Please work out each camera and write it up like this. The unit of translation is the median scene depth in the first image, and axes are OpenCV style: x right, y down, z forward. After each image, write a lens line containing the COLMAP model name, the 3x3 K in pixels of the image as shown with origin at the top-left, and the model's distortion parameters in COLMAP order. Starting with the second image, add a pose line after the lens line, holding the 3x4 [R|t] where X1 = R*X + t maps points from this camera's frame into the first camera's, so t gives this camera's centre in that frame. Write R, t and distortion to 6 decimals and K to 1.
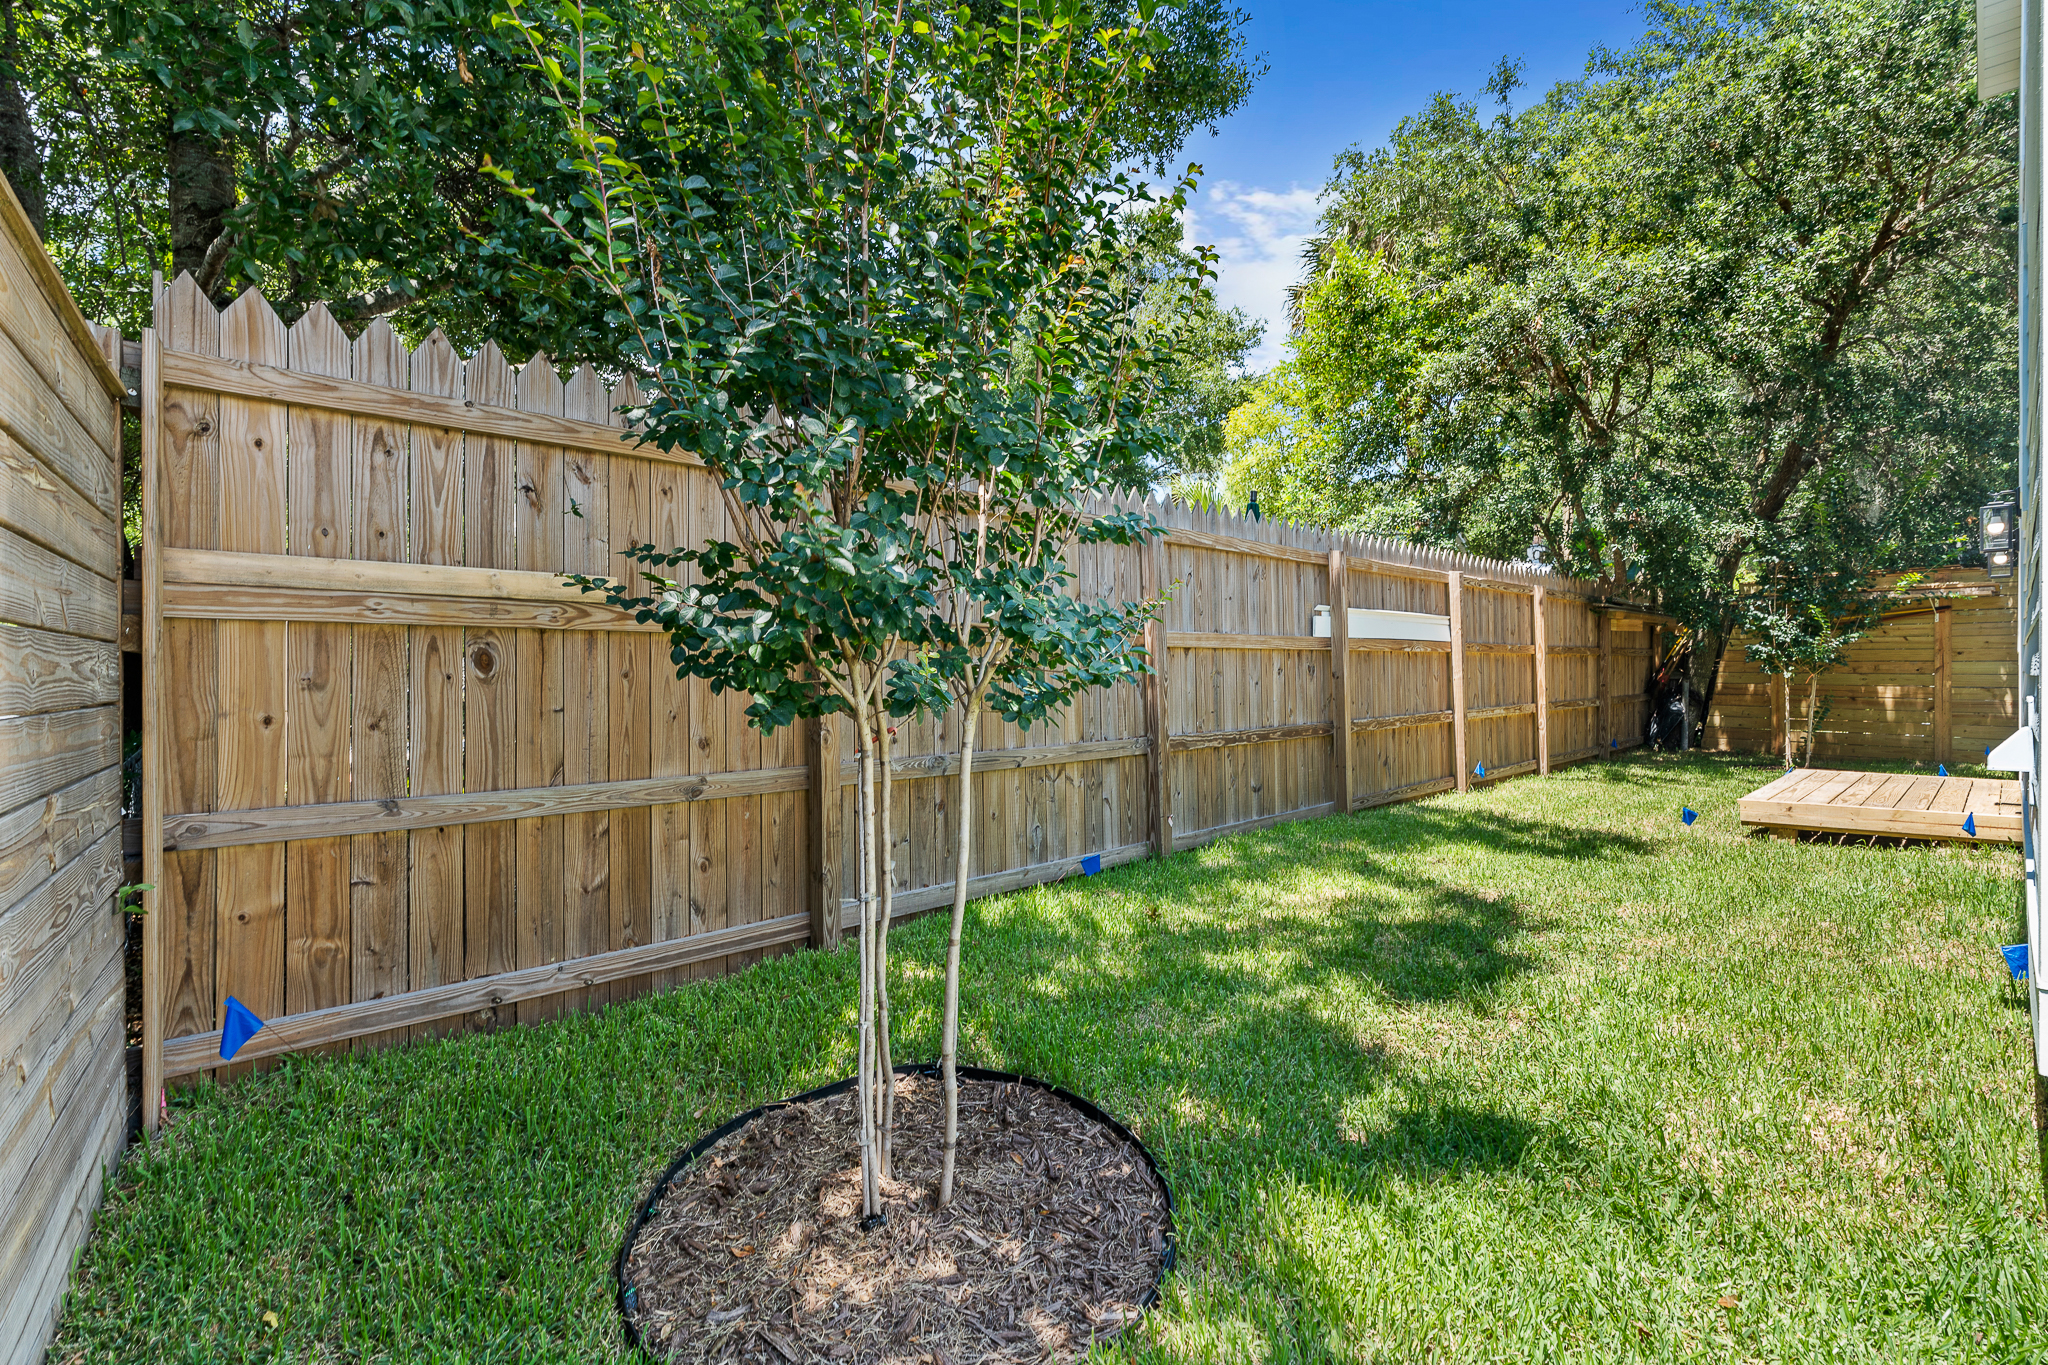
lens RADIAL K [[929.1, 0, 1022.2], [0, 929.1, 672.9], [0, 0, 1]] dist [0.003075, 0.000097]
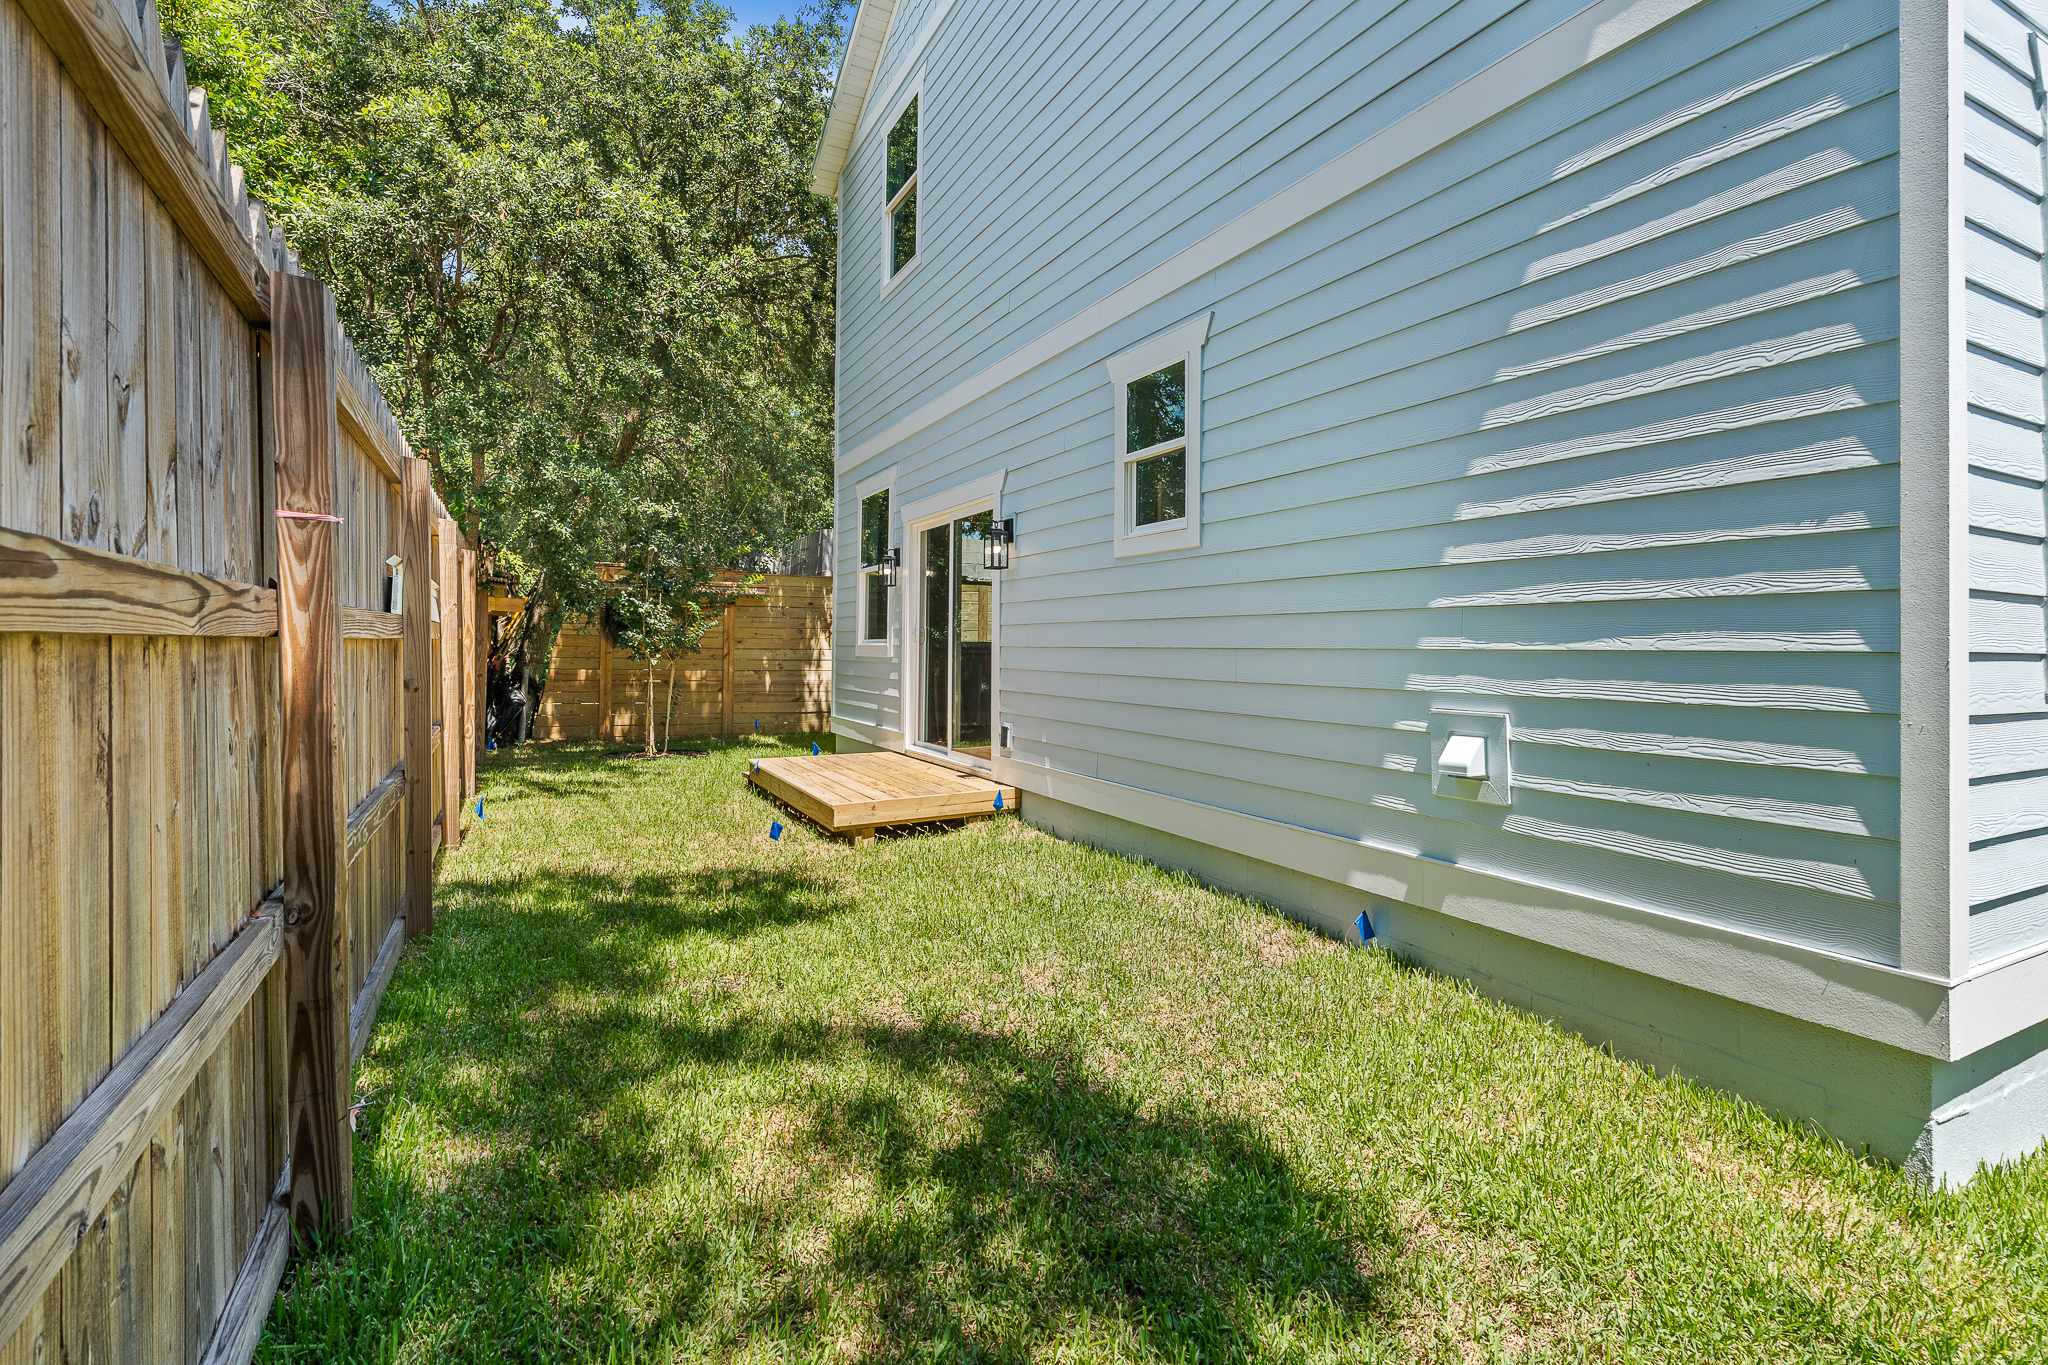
lens RADIAL K [[942.2, 0, 1021.8], [0, 942.2, 644.6], [0, 0, 1]] dist [0.000703, 0.000039]
pose [[0.268867, 0.002500, 0.963174, -0.064113], [-0.001997, 0.999996, -0.002038, -0.015950], [-0.963175, -0.001376, 0.268871, 0.319883]]
